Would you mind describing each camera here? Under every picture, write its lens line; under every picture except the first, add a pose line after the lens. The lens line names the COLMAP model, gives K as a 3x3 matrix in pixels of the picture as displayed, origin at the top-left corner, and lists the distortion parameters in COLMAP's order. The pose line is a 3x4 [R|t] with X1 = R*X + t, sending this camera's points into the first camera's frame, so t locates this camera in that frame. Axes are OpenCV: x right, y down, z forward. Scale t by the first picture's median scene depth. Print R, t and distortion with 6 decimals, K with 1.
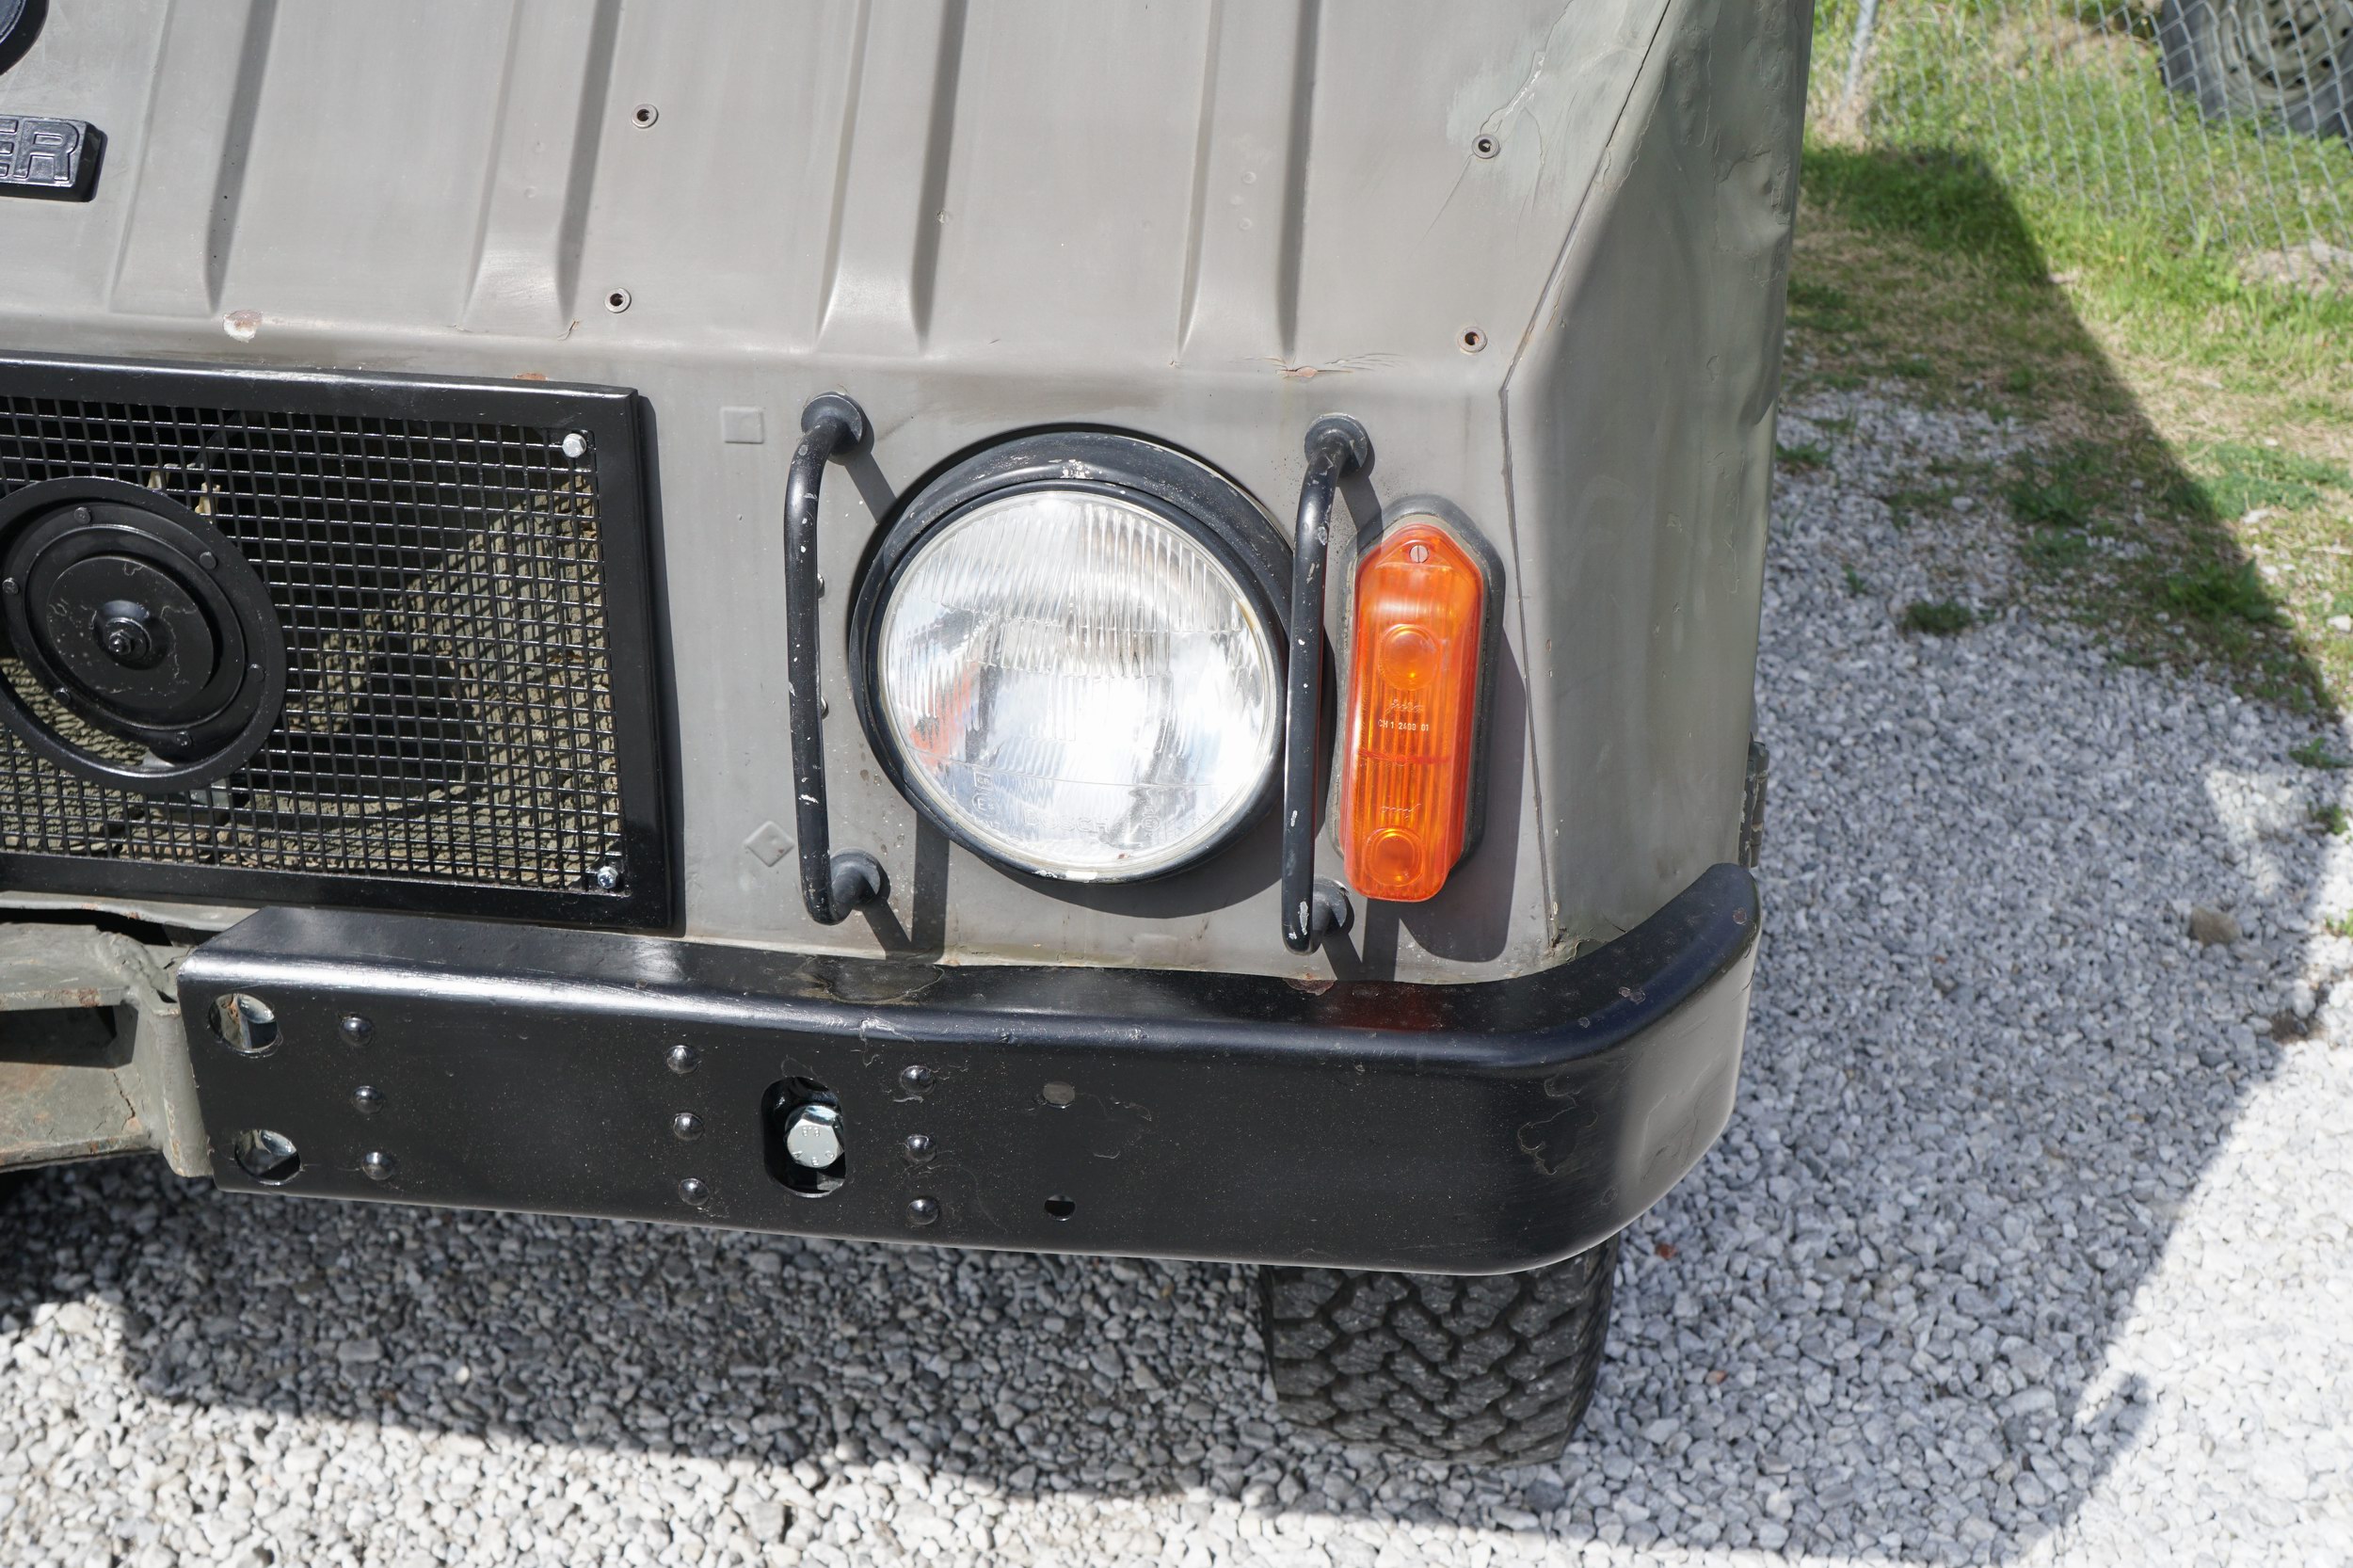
lens RADIAL K [[2738.8, 0, 1188.2], [0, 2738.8, 787.7], [0, 0, 1]] dist [0.073036, 0.000000]
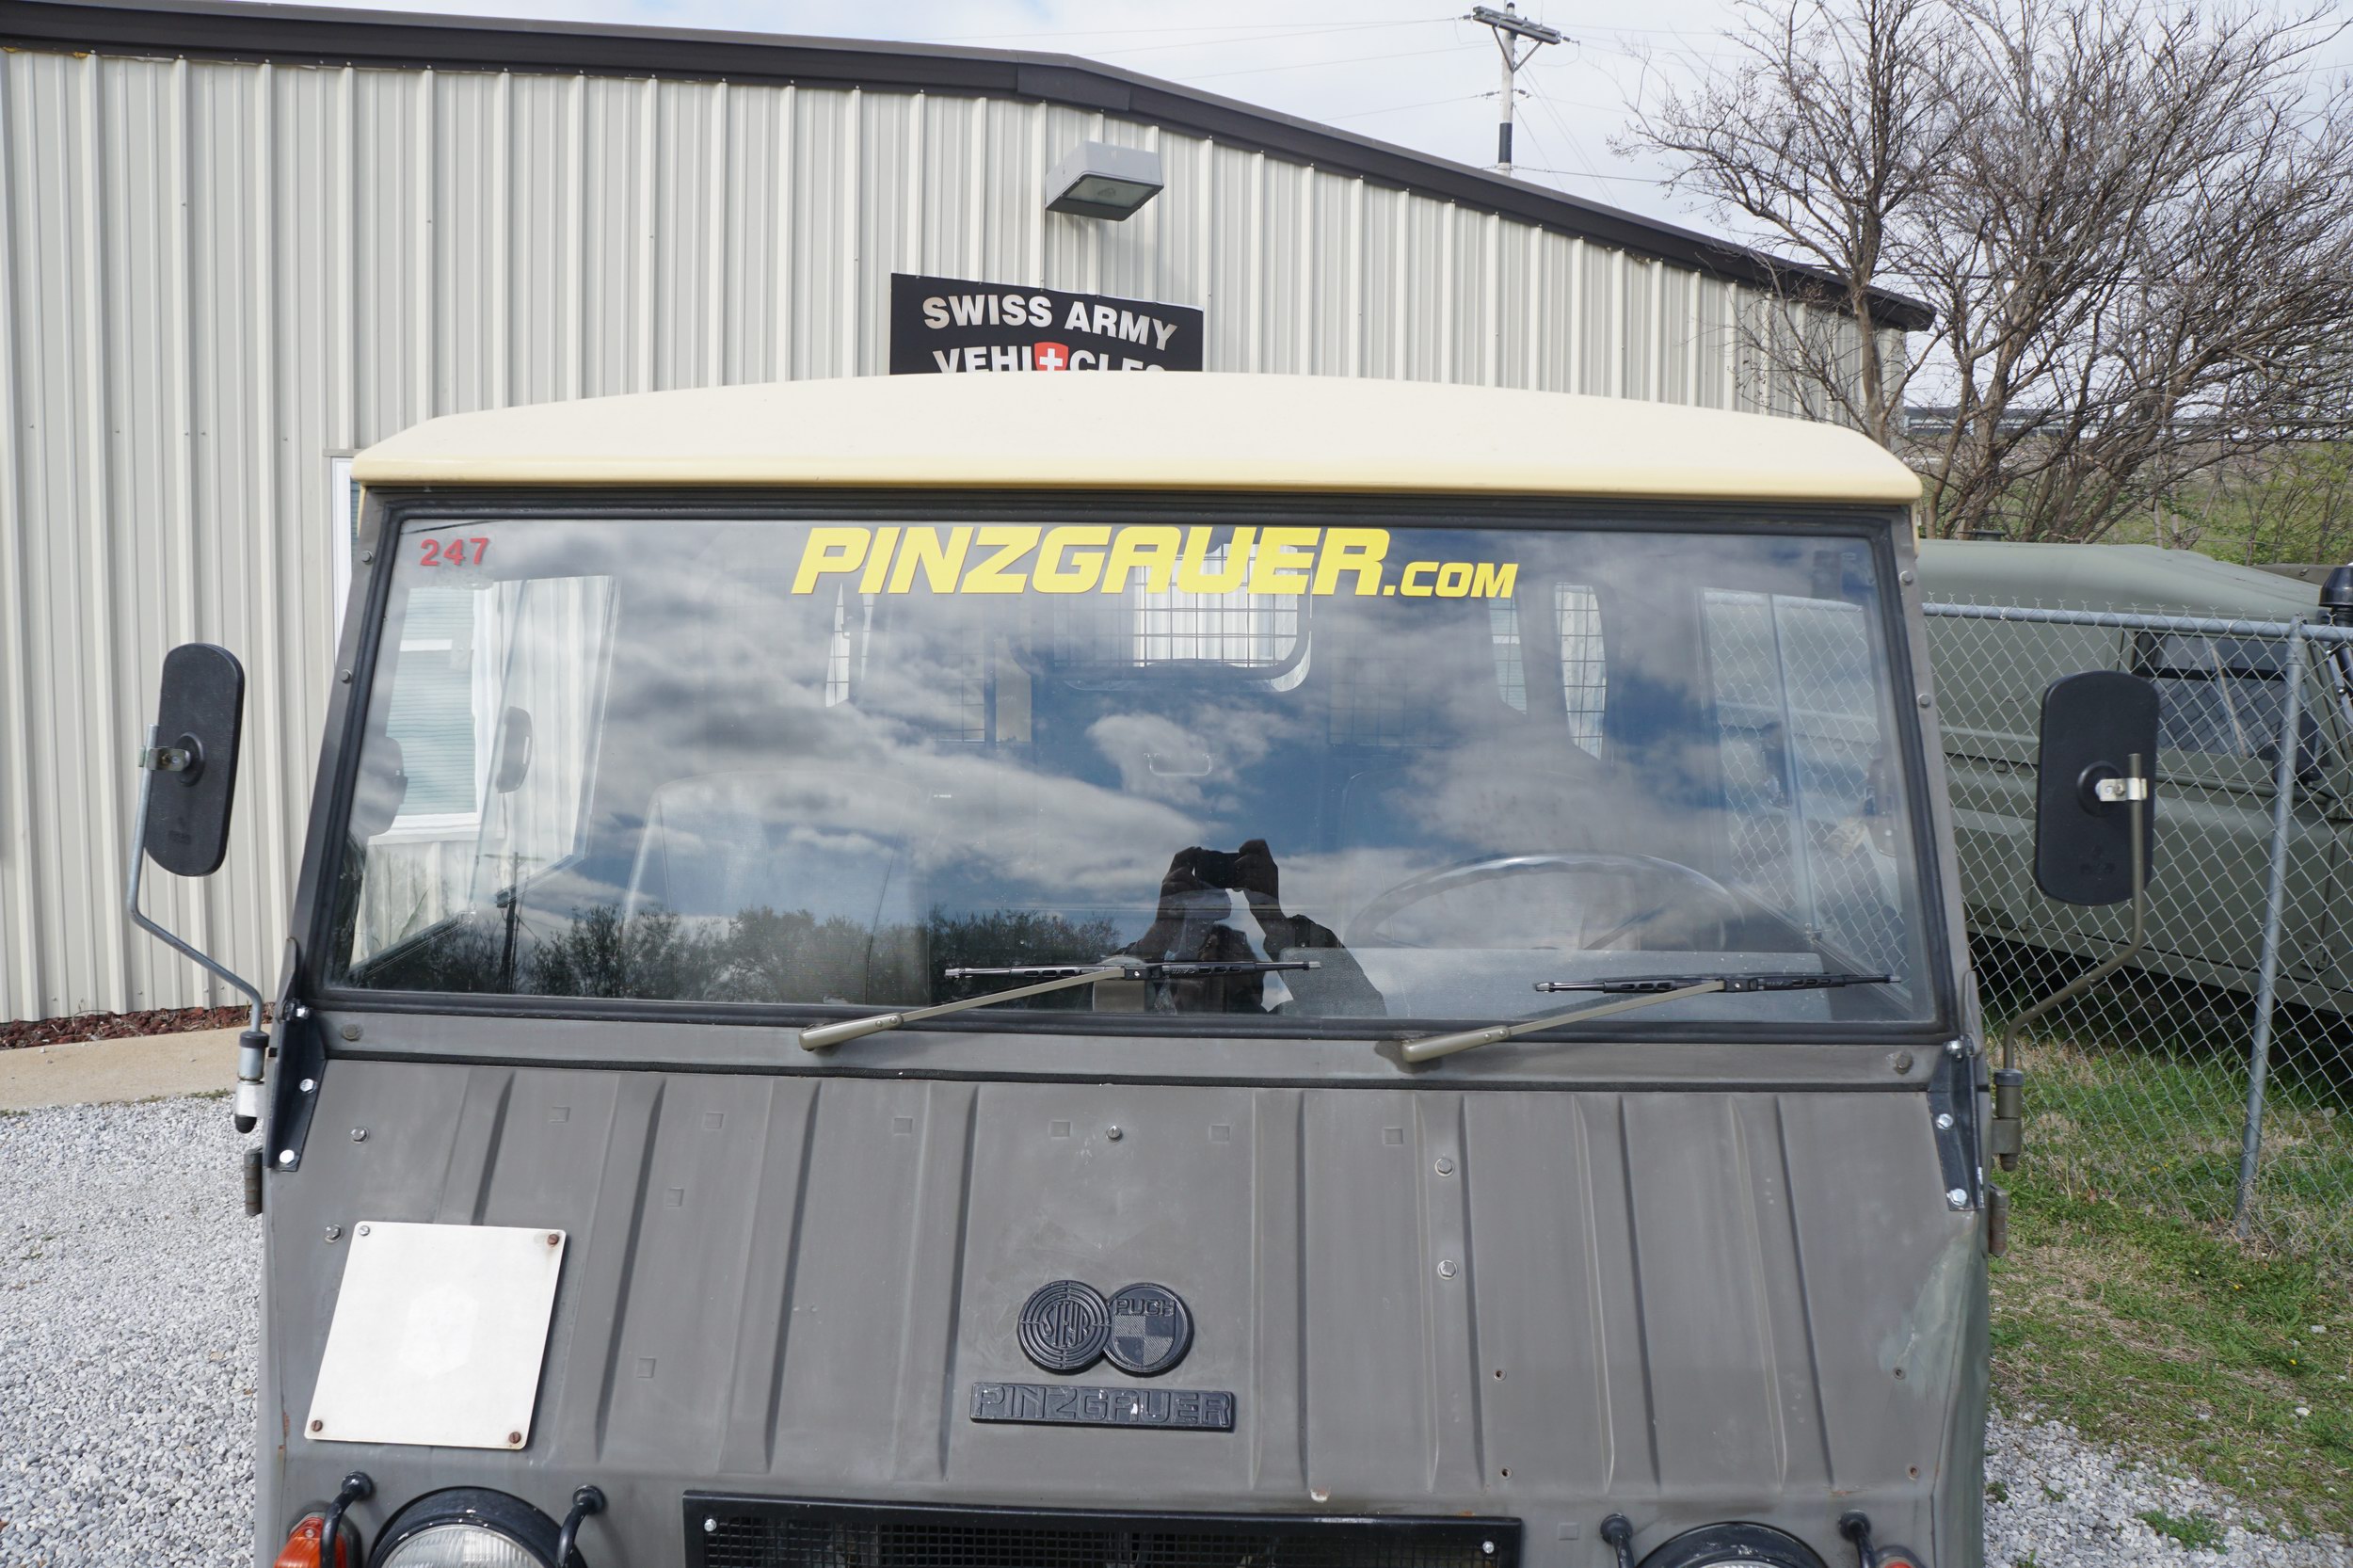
lens RADIAL K [[1895.0, 0, 1171.2], [0, 1895.0, 779.3], [0, 0, 1]] dist [-0.165497, 0.115208]
pose [[0.995119, -0.011750, 0.097980, -0.291784], [0.041112, 0.951982, -0.303381, -0.130831], [-0.089710, 0.305929, 0.947818, -0.217742]]
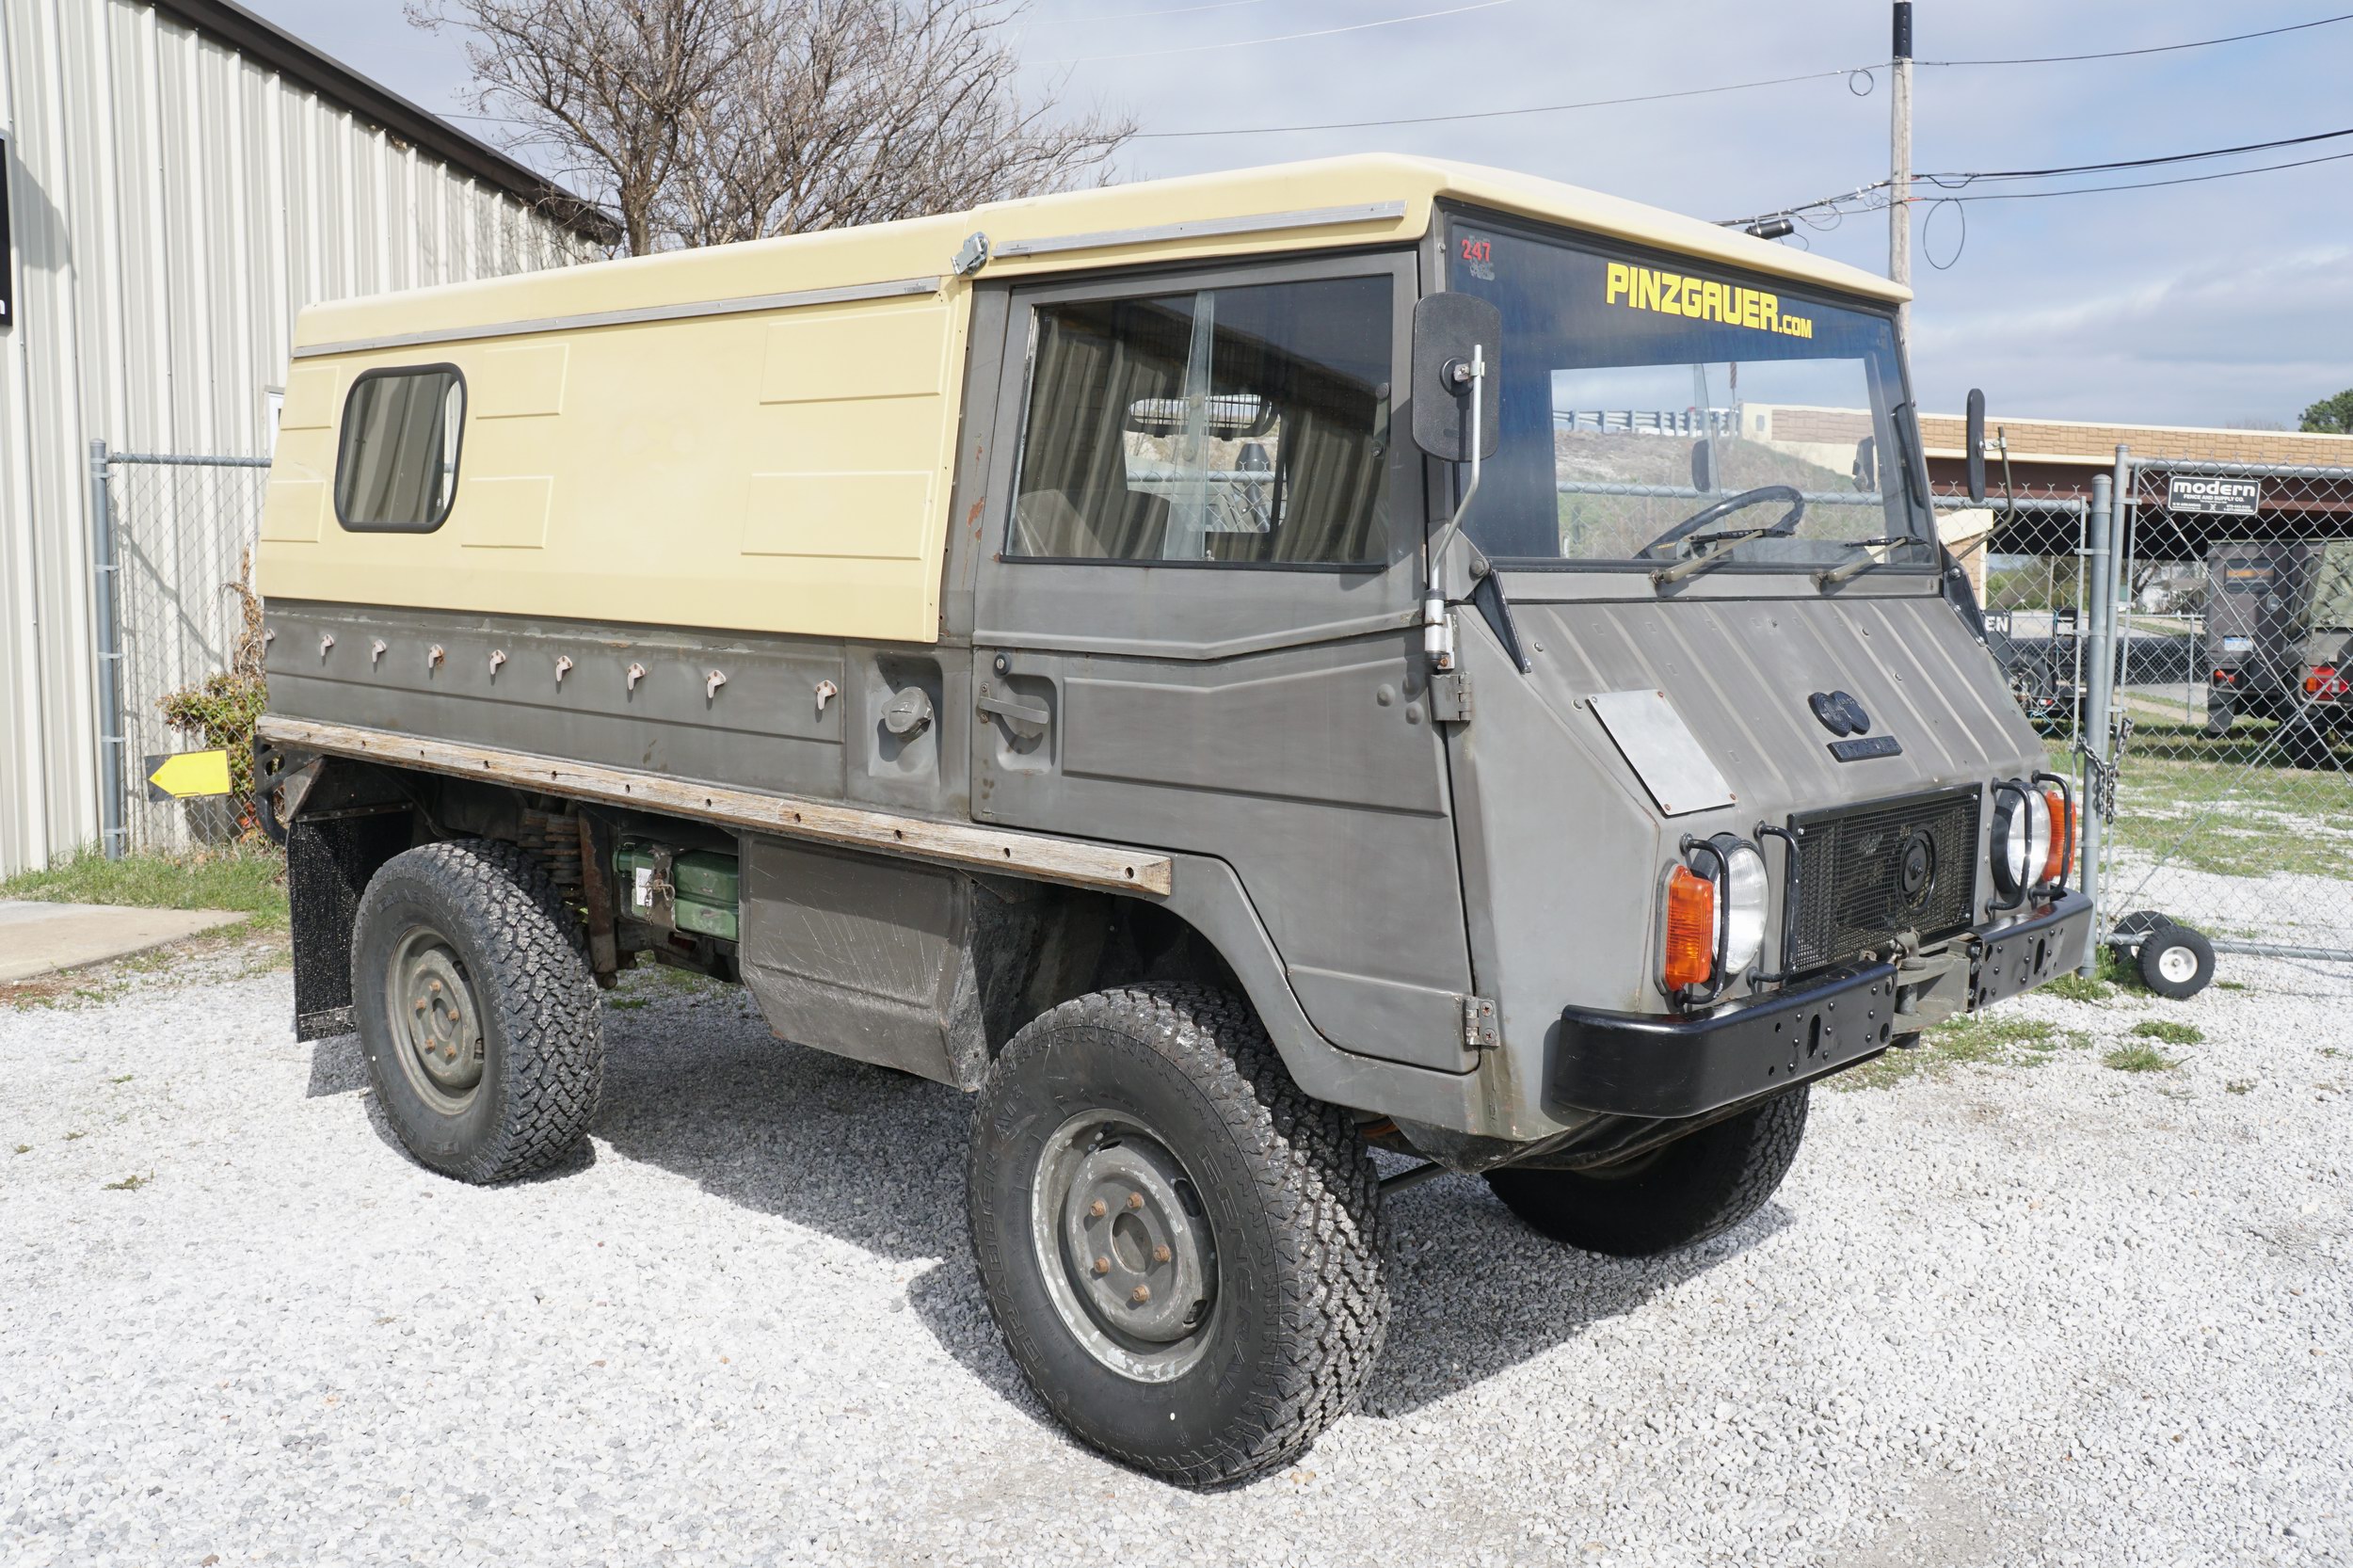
lens RADIAL K [[2165.8, 0, 1158.8], [0, 2165.8, 776.3], [0, 0, 1]] dist [-0.048988, 0.000000]
pose [[0.569248, -0.089793, 0.817248, -1.742830], [0.343193, 0.929227, -0.136952, -0.066517], [-0.747111, 0.358434, 0.559777, 0.057740]]
